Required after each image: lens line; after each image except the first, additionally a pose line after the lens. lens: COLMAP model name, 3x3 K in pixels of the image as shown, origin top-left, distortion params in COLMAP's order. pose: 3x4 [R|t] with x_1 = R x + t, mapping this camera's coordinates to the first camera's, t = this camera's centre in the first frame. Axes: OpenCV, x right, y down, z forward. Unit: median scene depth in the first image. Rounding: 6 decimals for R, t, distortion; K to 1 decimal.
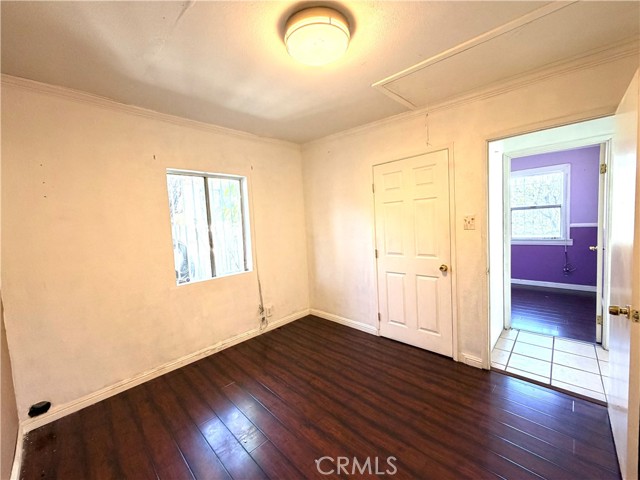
lens RADIAL K [[258.8, 0, 318.7], [0, 258.8, 239.0], [0, 0, 1]] dist [0.000292, 0.000138]
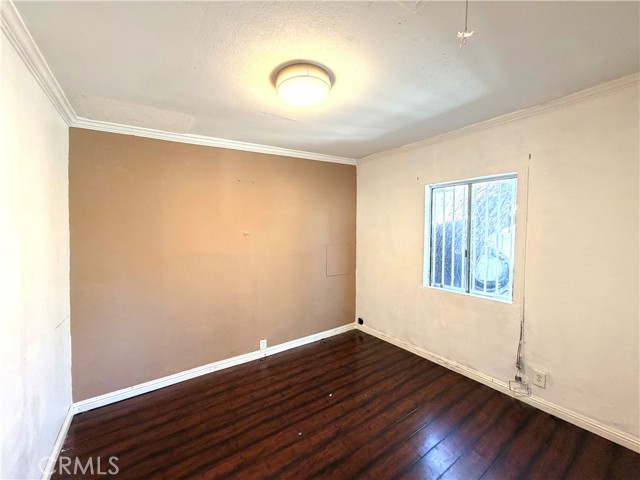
lens RADIAL K [[258.8, 0, 318.7], [0, 258.8, 239.0], [0, 0, 1]] dist [0.000292, 0.000138]
pose [[-0.193391, 0.080459, -0.977817, 0.598948], [-0.063238, 0.993537, 0.094259, -0.098107], [0.979082, 0.080065, -0.187053, 0.674127]]
